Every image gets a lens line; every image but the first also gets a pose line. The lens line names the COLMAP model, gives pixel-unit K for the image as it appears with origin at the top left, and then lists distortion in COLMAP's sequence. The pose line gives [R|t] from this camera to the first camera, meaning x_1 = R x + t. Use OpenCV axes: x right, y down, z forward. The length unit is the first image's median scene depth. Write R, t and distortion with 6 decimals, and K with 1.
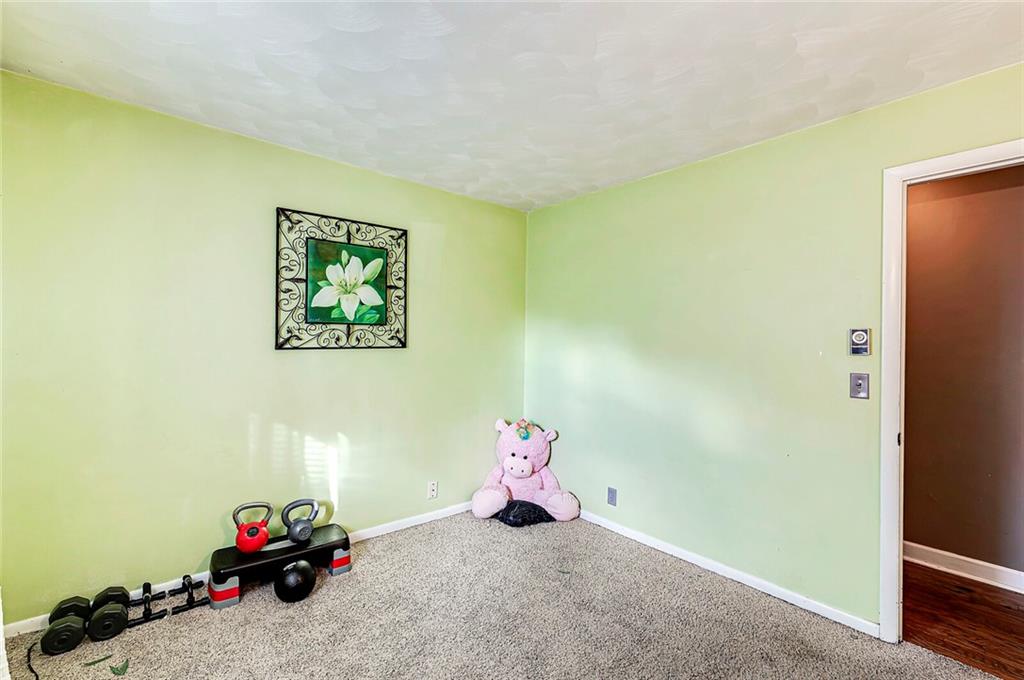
lens RADIAL K [[452.5, 0, 510.2], [0, 452.5, 332.9], [0, 0, 1]] dist [0.002820, -0.001596]
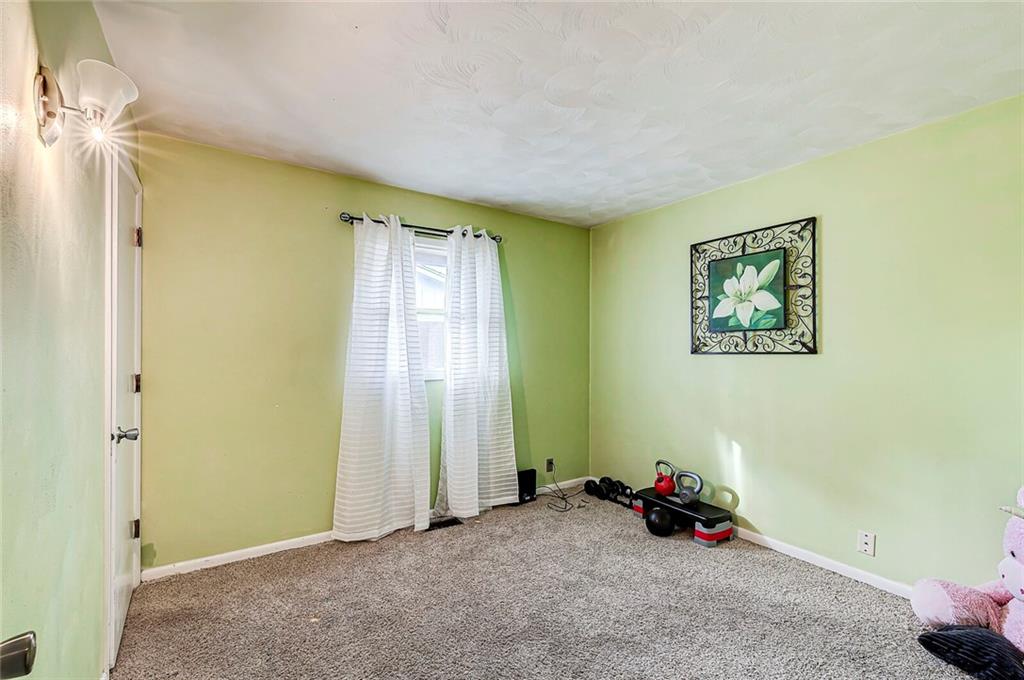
lens RADIAL K [[452.5, 0, 510.1], [0, 452.5, 344.4], [0, 0, 1]] dist [0.002820, -0.001596]
pose [[-0.130159, -0.028170, -0.991093, 0.765284], [0.006025, 0.999555, -0.029202, 0.040315], [0.991475, -0.009773, -0.129932, 0.591972]]
